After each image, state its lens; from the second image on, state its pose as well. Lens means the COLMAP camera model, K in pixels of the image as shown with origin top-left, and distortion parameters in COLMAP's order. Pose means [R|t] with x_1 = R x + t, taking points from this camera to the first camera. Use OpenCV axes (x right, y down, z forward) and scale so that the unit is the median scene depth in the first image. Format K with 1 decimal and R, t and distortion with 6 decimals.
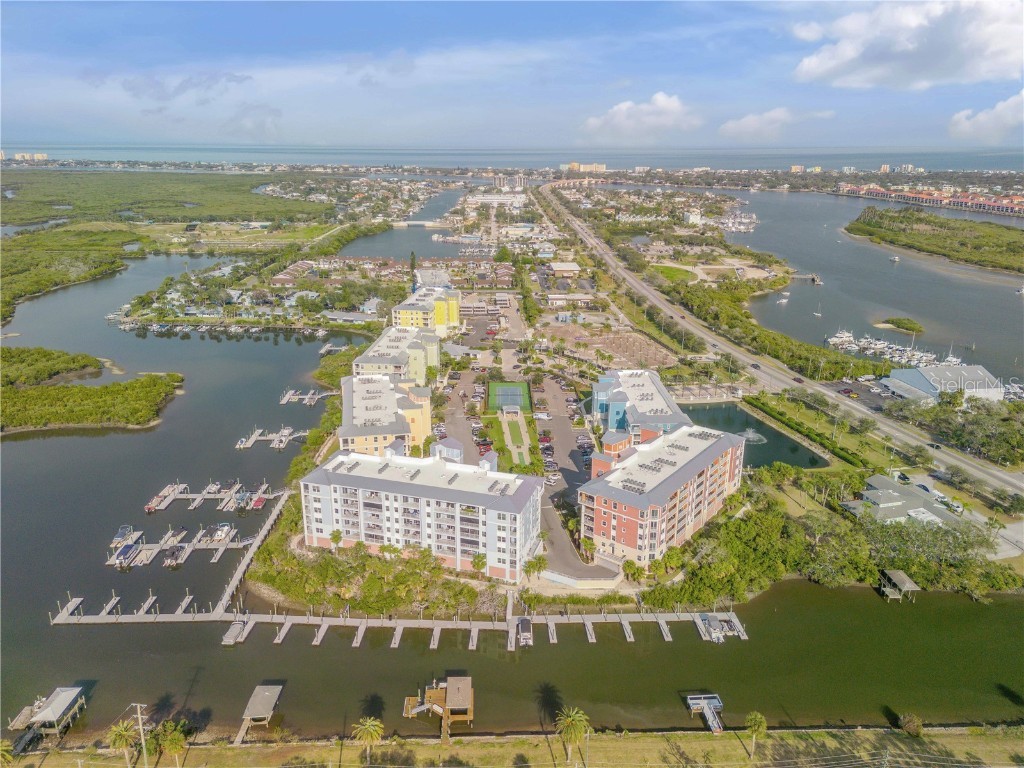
lens RADIAL K [[737.9, 0, 512.0], [0, 737.9, 384.0], [0, 0, 1]] dist [0.040588, -0.034079]
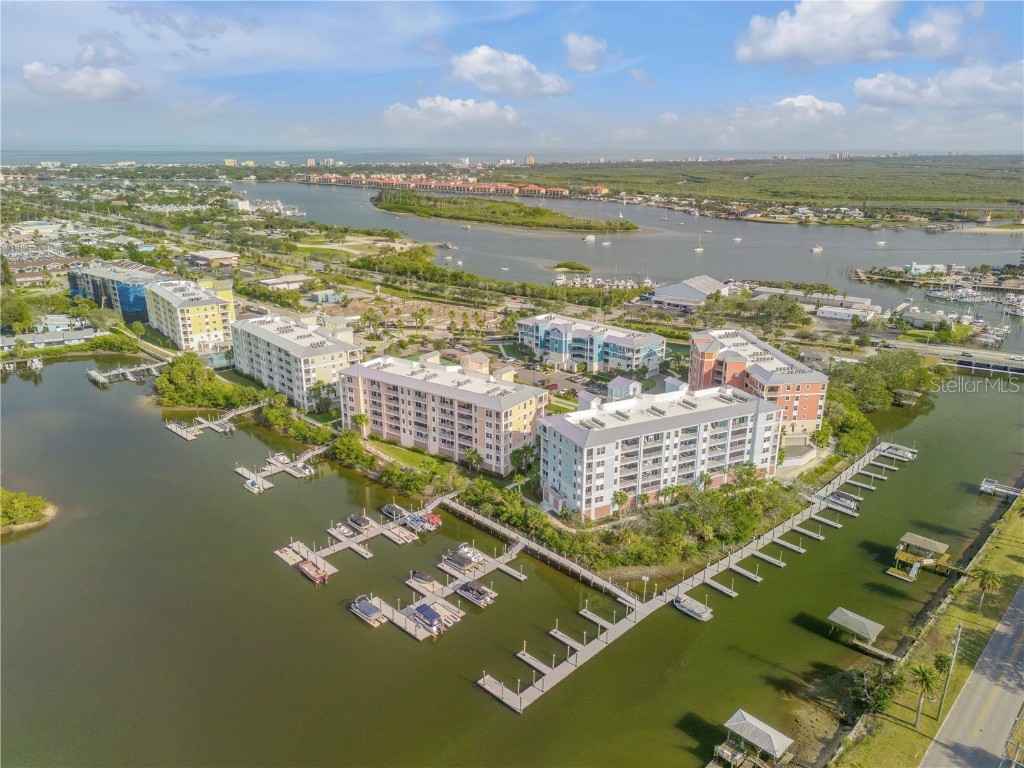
lens RADIAL K [[737.9, 0, 512.0], [0, 737.9, 384.0], [0, 0, 1]] dist [0.040588, -0.034079]
pose [[0.716895, -0.213573, 0.663663, -0.881634], [0.213556, 0.973435, 0.082575, -0.029289], [-0.663669, 0.082532, 0.743460, 0.407603]]
